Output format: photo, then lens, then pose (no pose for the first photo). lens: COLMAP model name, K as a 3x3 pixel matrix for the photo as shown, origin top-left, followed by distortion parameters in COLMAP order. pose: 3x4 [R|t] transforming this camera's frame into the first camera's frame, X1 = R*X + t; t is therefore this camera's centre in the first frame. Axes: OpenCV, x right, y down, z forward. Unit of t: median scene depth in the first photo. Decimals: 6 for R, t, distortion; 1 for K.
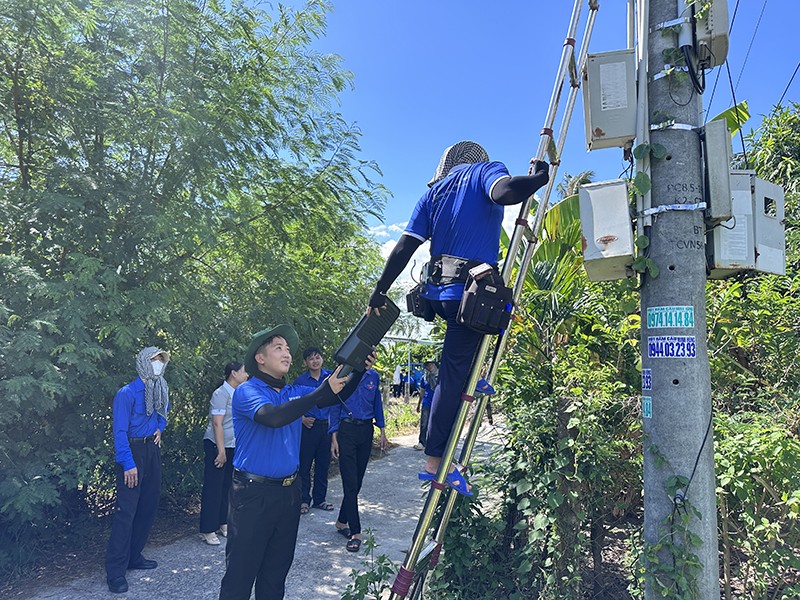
lens RADIAL K [[601.9, 0, 400.0], [0, 601.9, 300.0], [0, 0, 1]] dist [0.026538, -0.053371]
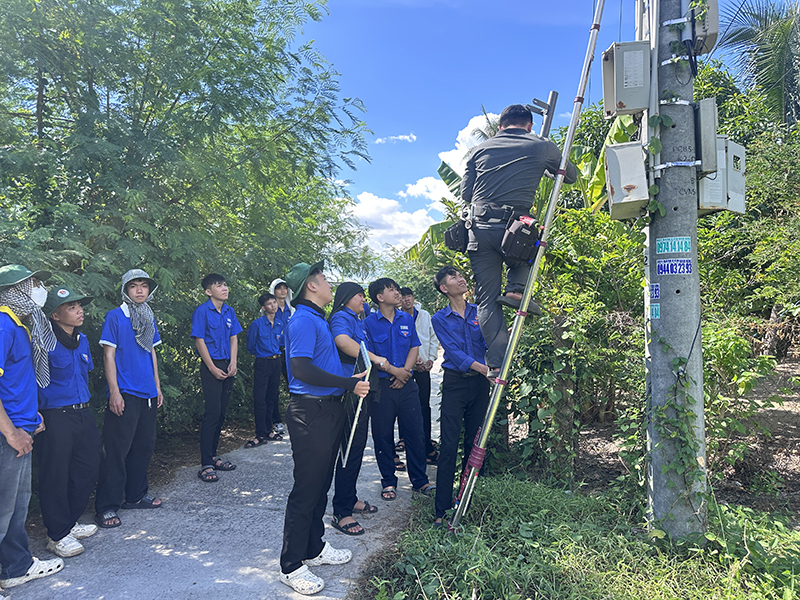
lens RADIAL K [[601.9, 0, 400.0], [0, 601.9, 300.0], [0, 0, 1]] dist [0.026538, -0.053371]
pose [[0.990551, -0.030165, 0.133784, -0.344996], [0.017649, 0.995437, 0.093775, 0.012167], [-0.136003, -0.090528, 0.986564, -0.272862]]
